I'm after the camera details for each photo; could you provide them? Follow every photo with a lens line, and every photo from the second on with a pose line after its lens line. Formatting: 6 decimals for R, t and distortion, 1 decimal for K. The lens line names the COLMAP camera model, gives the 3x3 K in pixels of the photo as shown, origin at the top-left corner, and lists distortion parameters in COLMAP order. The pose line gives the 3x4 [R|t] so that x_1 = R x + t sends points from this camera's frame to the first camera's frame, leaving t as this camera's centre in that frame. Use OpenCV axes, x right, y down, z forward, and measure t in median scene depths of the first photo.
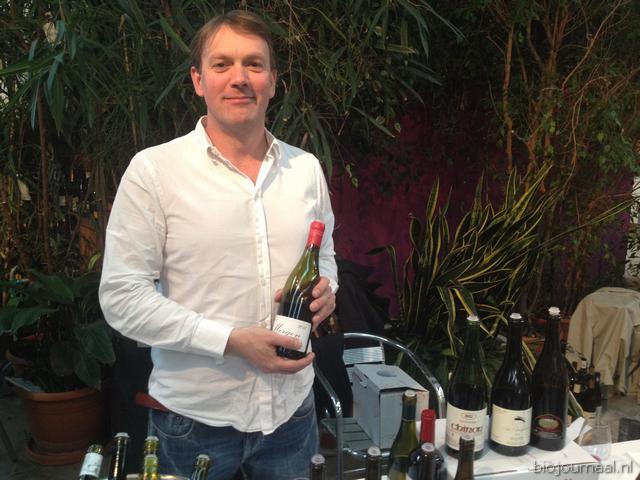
lens RADIAL K [[608.9, 0, 320.0], [0, 608.9, 240.0], [0, 0, 1]] dist [0.150383, -0.363091]
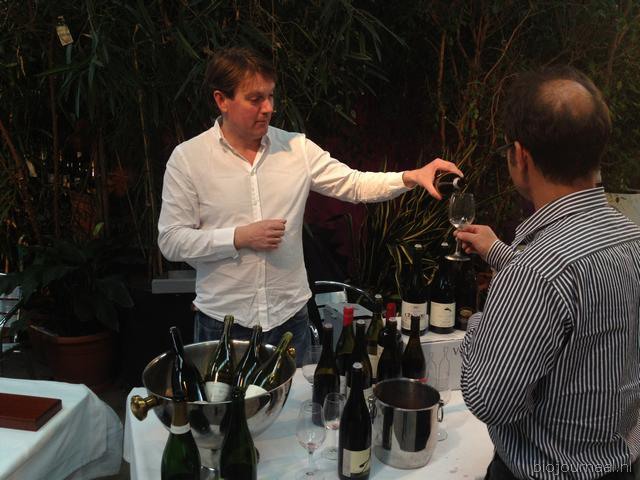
lens RADIAL K [[608.9, 0, 320.0], [0, 608.9, 240.0], [0, 0, 1]] dist [0.150383, -0.363091]
pose [[0.995286, -0.019026, 0.095095, -0.058991], [0.015573, 0.999197, 0.036927, 0.019503], [-0.095721, -0.035272, 0.994783, -0.208067]]
